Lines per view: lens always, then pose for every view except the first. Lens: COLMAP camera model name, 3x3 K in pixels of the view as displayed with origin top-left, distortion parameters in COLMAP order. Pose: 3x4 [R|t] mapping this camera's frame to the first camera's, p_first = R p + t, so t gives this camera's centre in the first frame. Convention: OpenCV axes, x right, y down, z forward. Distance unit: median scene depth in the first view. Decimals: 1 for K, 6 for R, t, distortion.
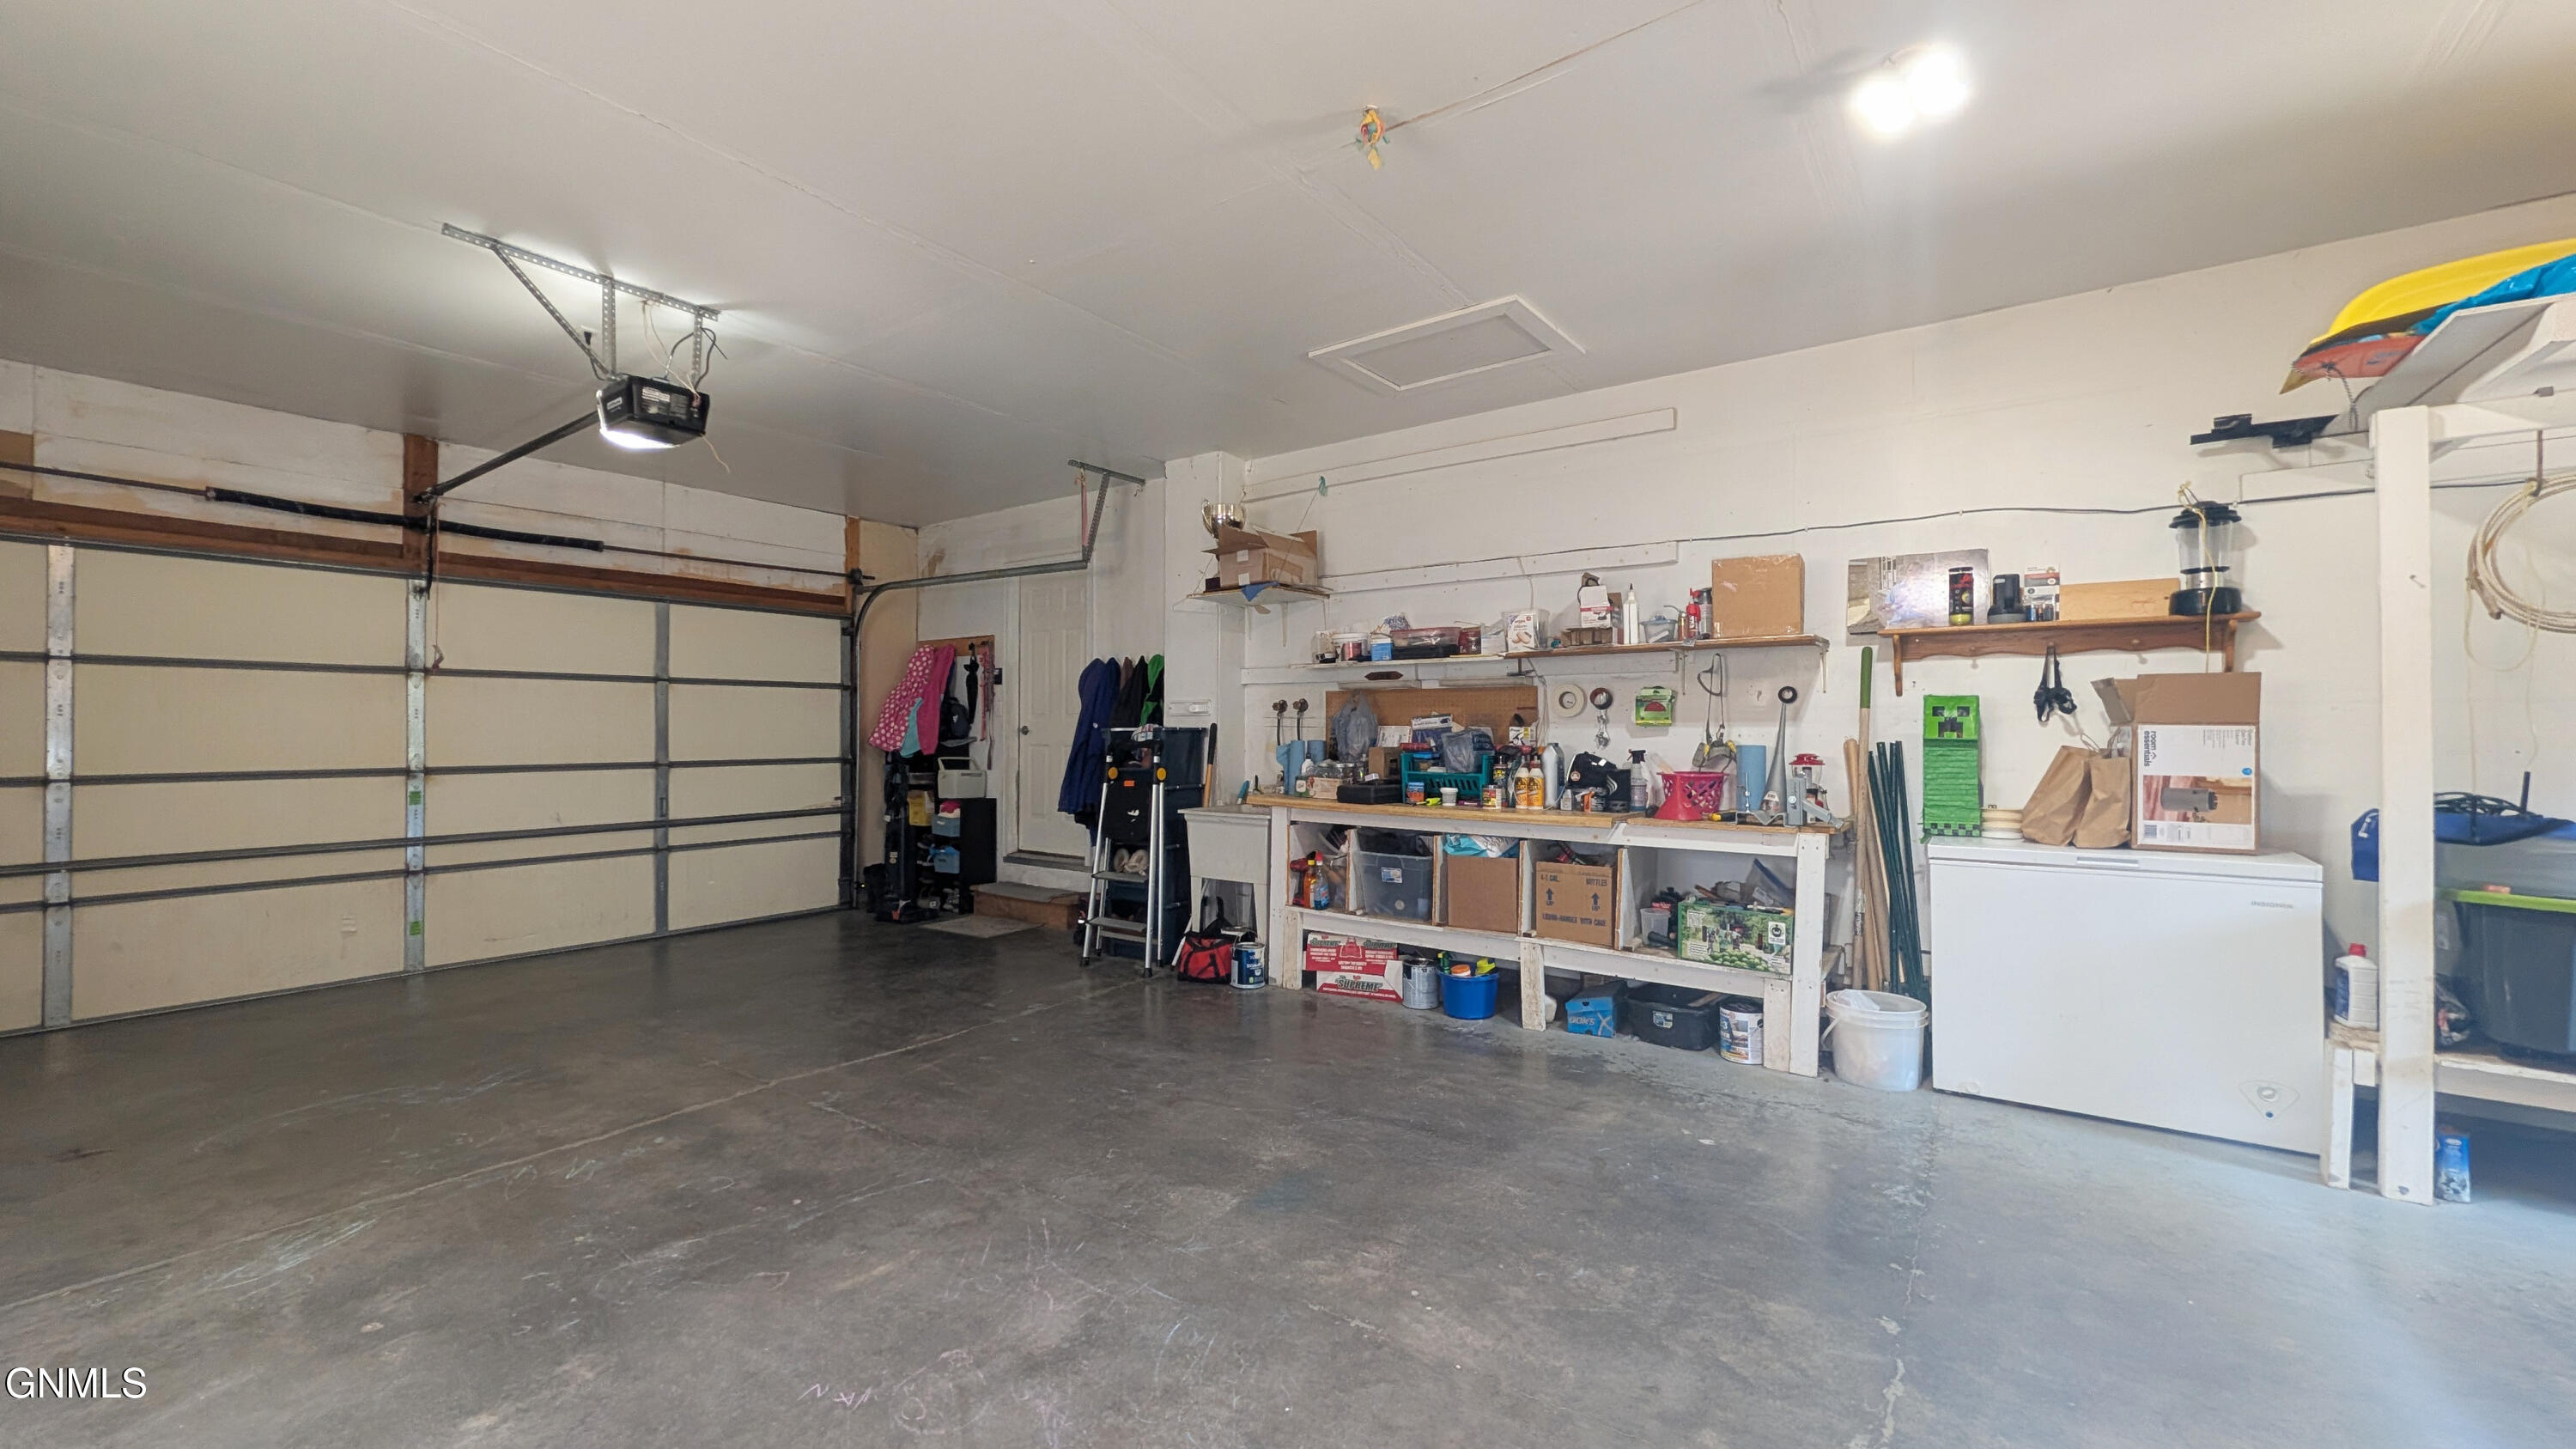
lens RADIAL K [[996.6, 0, 1277.7], [0, 996.6, 722.4], [0, 0, 1]] dist [0.000413, -0.000130]
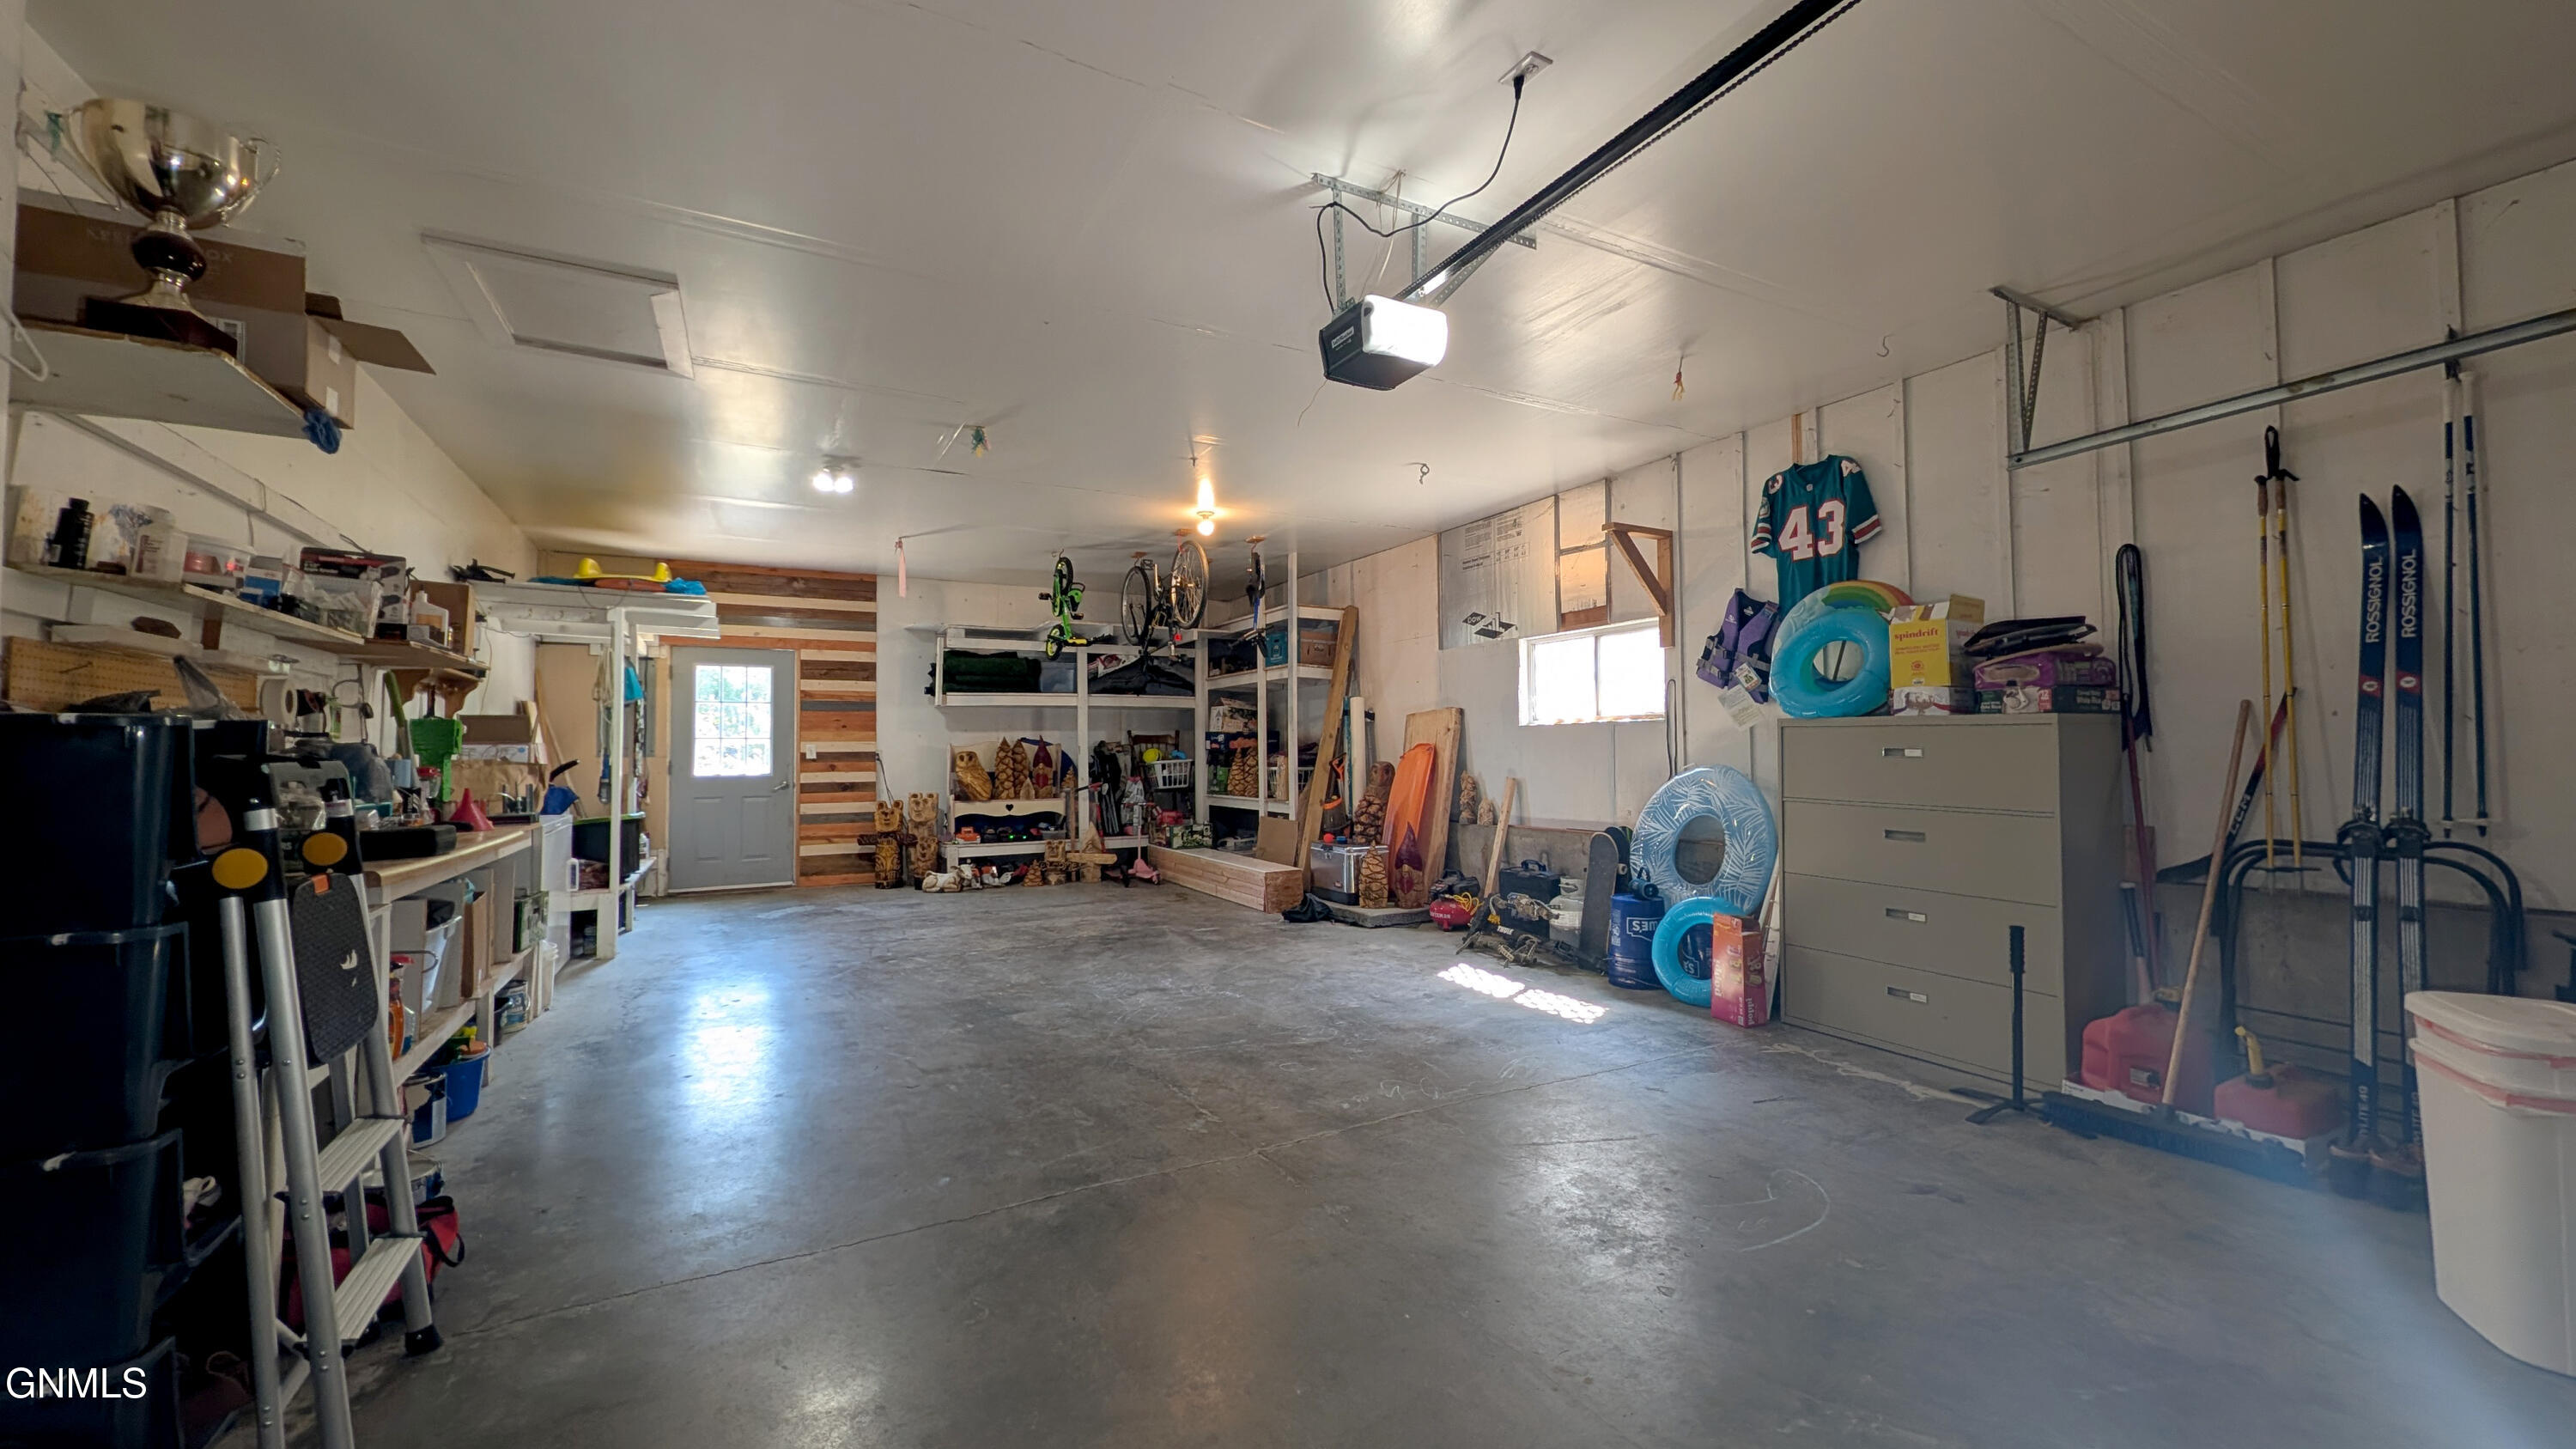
lens RADIAL K [[996.6, 0, 1277.7], [0, 996.6, 722.4], [0, 0, 1]] dist [0.000413, -0.000130]
pose [[-0.904368, 0.017401, 0.426398, -1.137033], [0.003034, 0.999405, -0.034352, 0.032265], [-0.426742, -0.029773, -0.903883, 2.255147]]
